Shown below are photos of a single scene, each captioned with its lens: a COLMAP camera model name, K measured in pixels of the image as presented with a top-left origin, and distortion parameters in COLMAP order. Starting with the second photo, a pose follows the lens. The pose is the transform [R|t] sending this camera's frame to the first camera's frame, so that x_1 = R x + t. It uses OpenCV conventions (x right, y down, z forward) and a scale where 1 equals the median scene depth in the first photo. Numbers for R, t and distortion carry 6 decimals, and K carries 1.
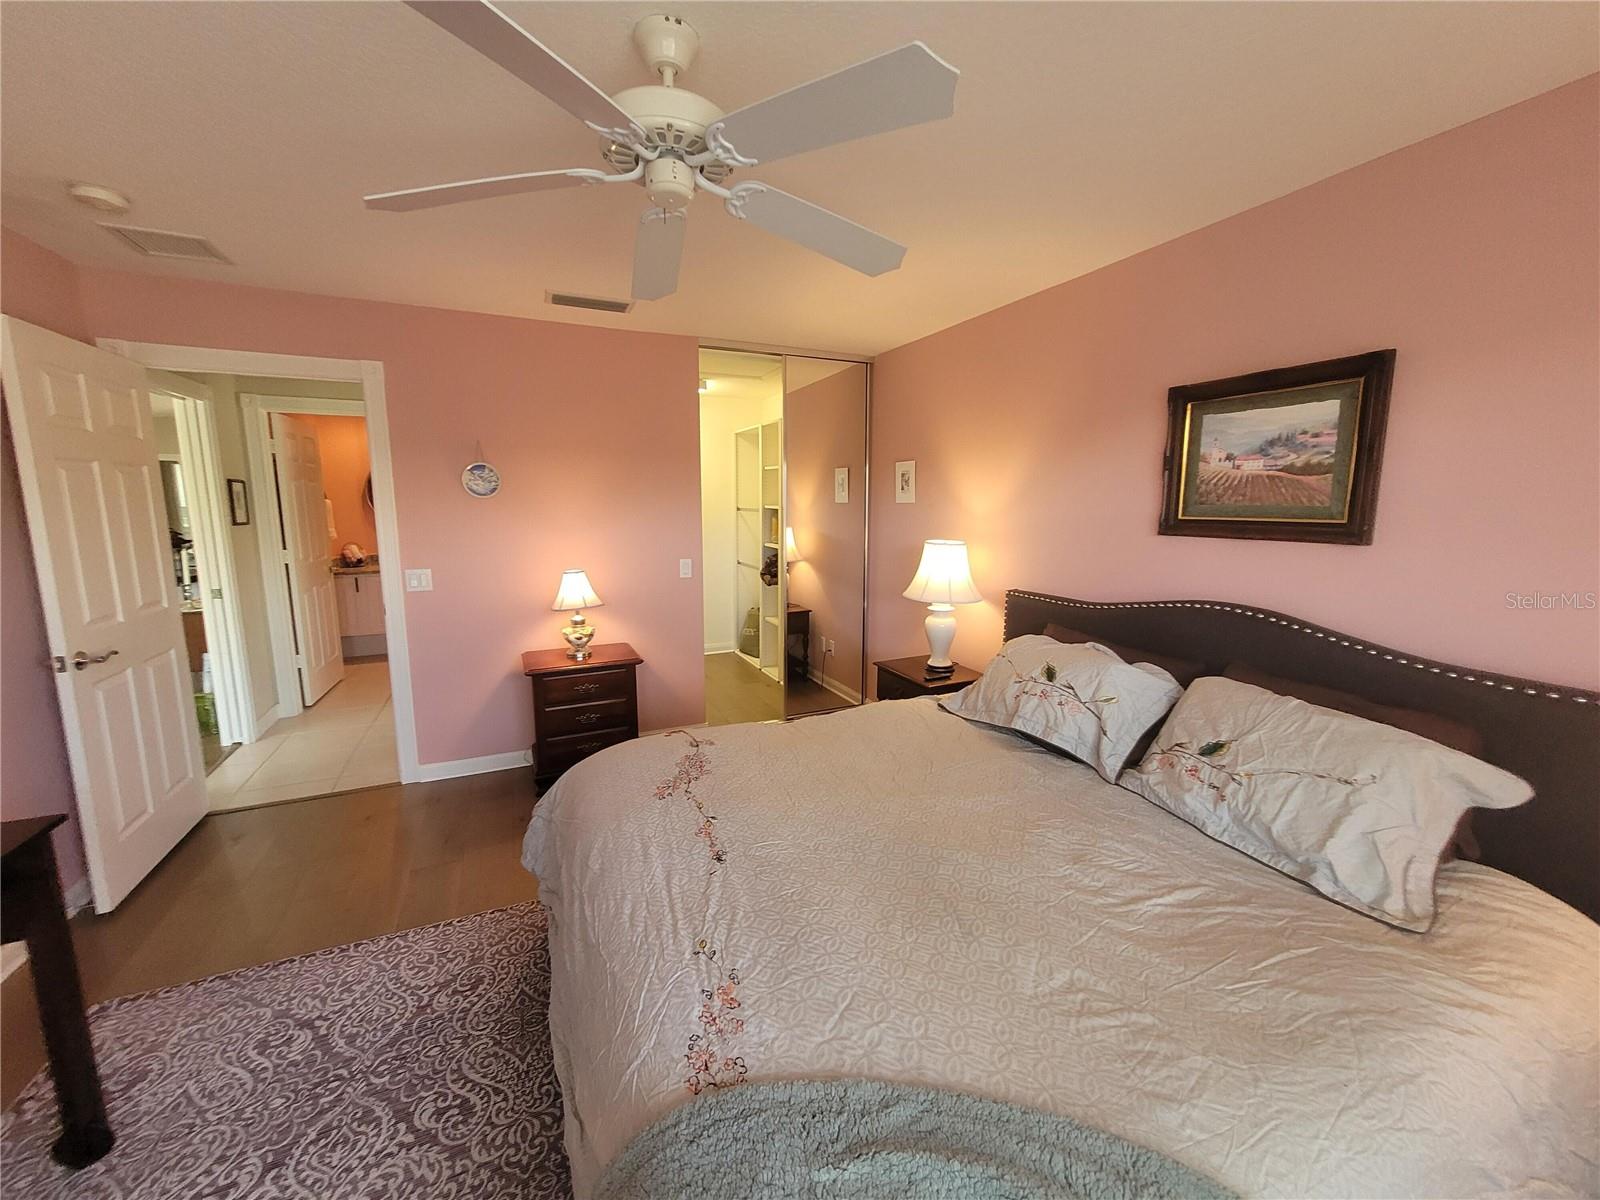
lens RADIAL K [[631.4, 0, 800.0], [0, 631.4, 600.0], [0, 0, 1]] dist [0.002322, 0.000060]
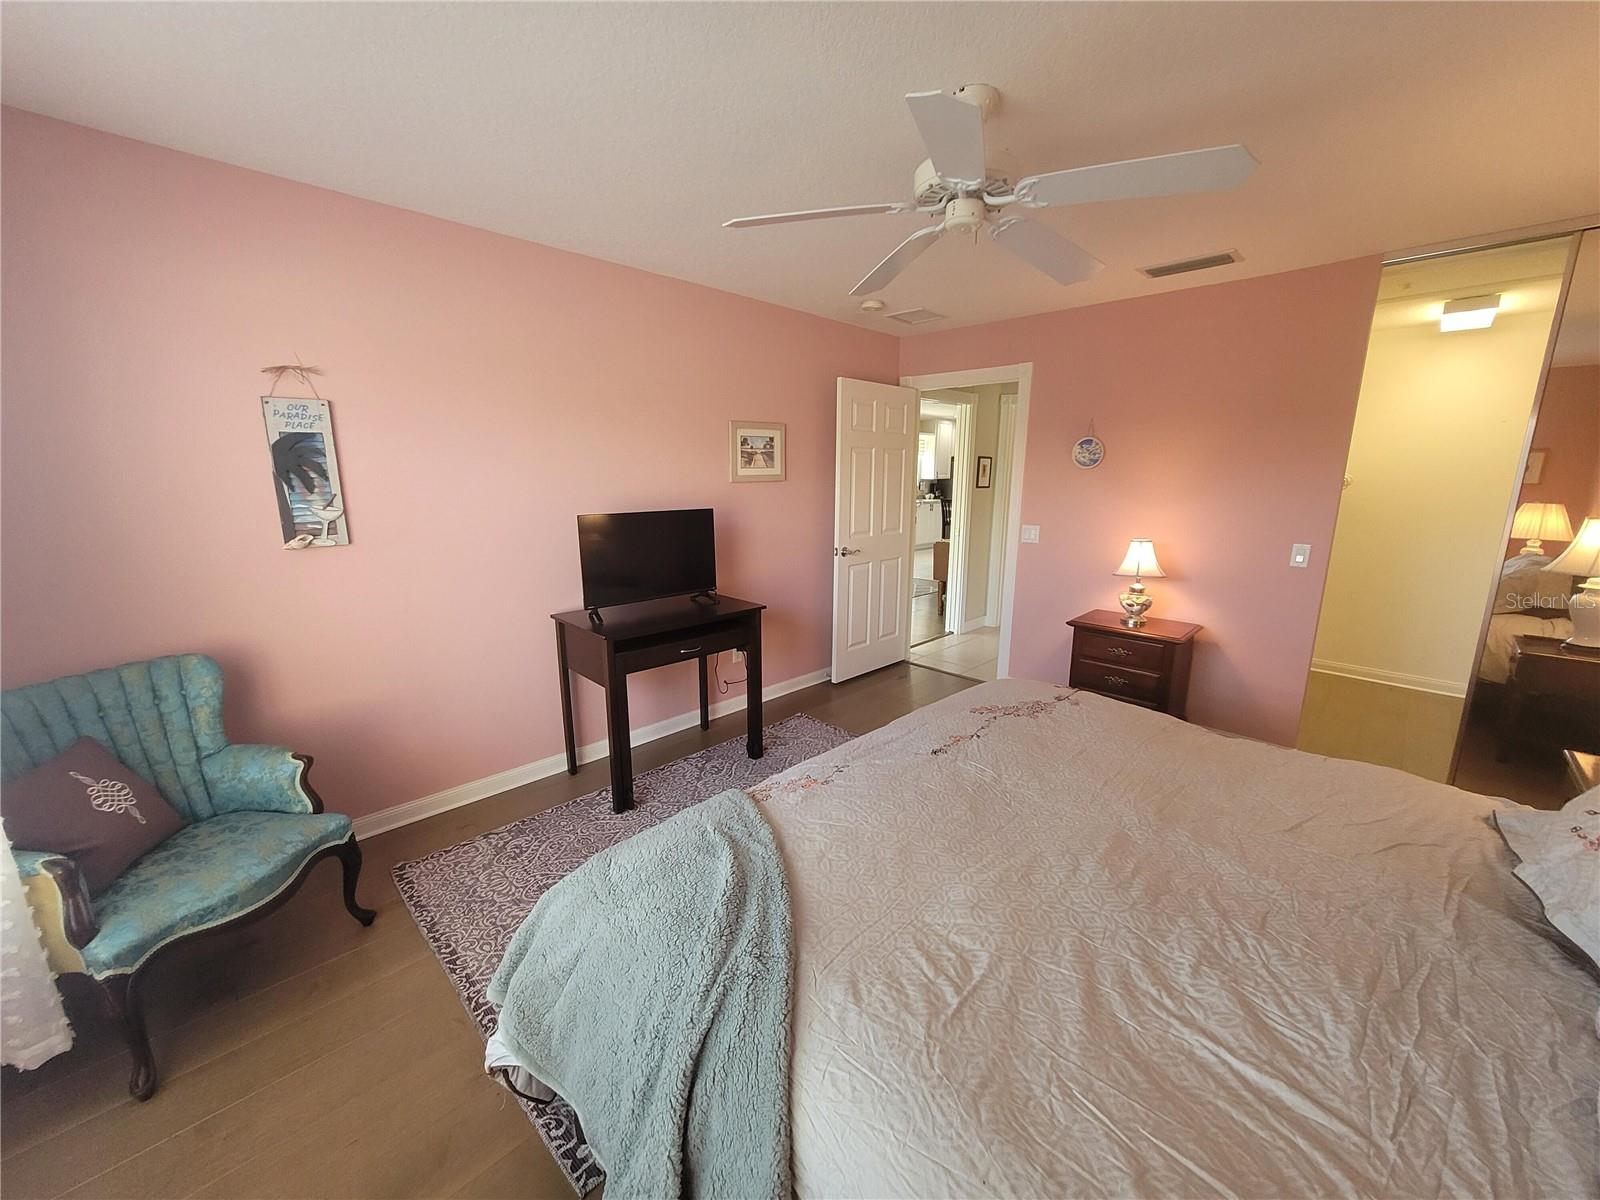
lens RADIAL K [[631.4, 0, 800.0], [0, 631.4, 600.0], [0, 0, 1]] dist [0.002322, 0.000060]
pose [[0.337573, 0.189557, -0.922016, 0.428864], [-0.154752, 0.977362, 0.144278, -0.013081], [0.928492, 0.093979, 0.359265, 0.130010]]
